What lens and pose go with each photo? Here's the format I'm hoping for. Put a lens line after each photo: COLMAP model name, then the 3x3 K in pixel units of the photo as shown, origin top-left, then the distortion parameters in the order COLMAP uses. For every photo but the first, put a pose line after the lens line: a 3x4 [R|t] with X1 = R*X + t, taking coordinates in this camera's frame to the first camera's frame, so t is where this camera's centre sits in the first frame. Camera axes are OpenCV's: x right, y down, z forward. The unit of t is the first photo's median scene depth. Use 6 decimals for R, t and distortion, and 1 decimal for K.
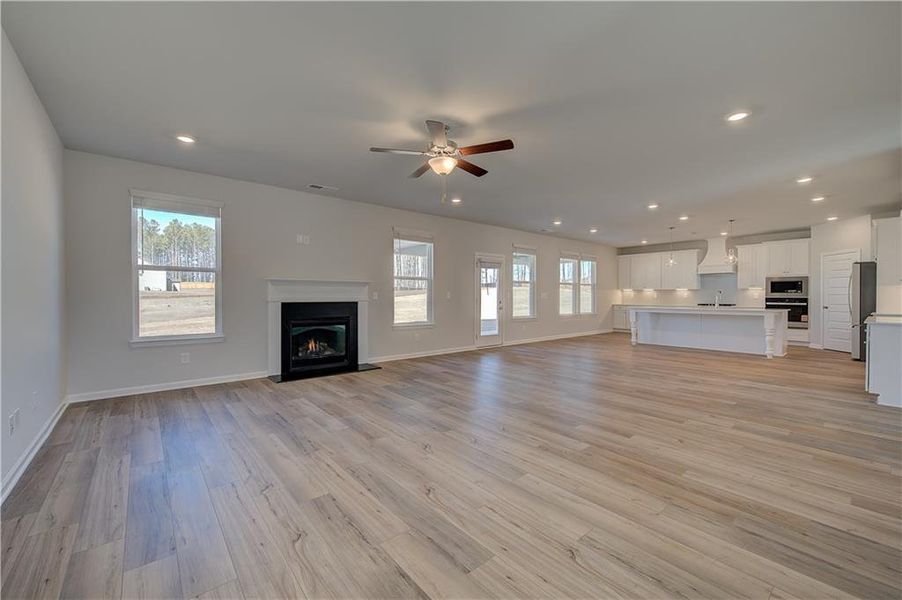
lens RADIAL K [[368.5, 0, 452.4], [0, 368.5, 293.7], [0, 0, 1]] dist [0.006944, -0.001855]
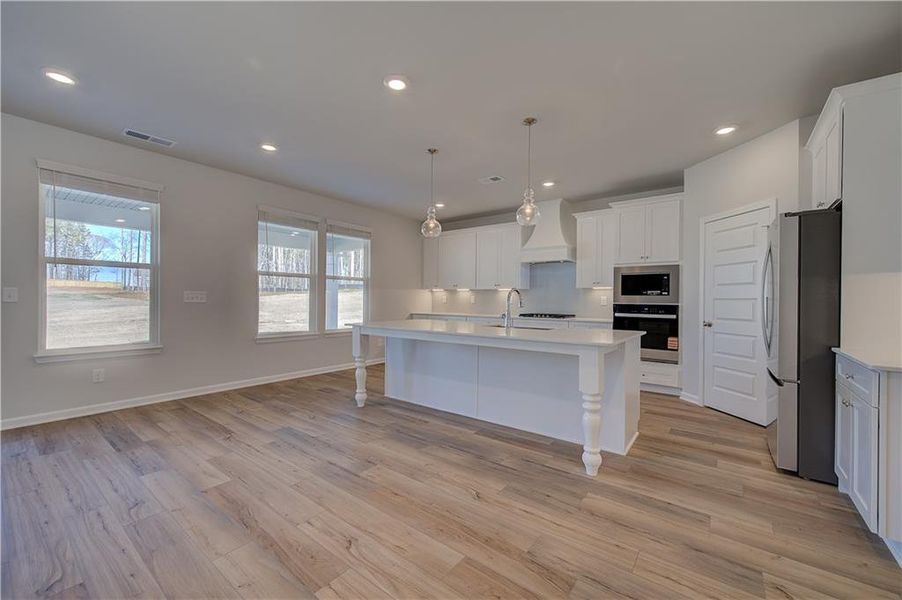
lens RADIAL K [[368.5, 0, 446.6], [0, 368.5, 302.5], [0, 0, 1]] dist [0.006944, -0.001855]
pose [[0.975220, 0.005143, 0.221178, 0.664878], [-0.009104, 0.999816, 0.016892, 0.001613], [-0.221050, -0.018487, 0.975087, 0.714041]]
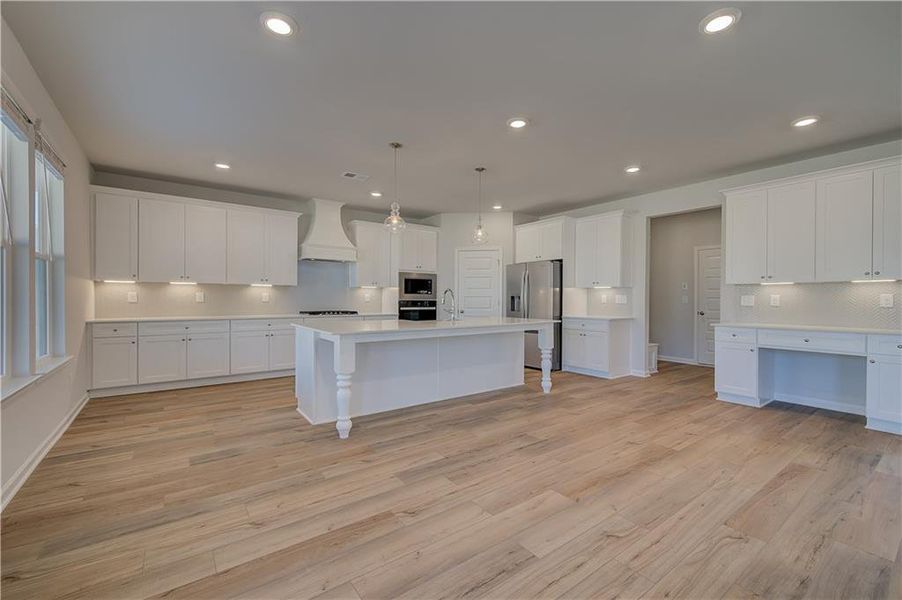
lens RADIAL K [[368.5, 0, 462.1], [0, 368.5, 299.0], [0, 0, 1]] dist [0.006944, -0.001855]
pose [[0.040718, 0.003175, 0.999166, 0.192462], [-0.011250, 0.999933, -0.002719, 0.011055], [-0.999107, -0.011130, 0.040751, 1.186743]]
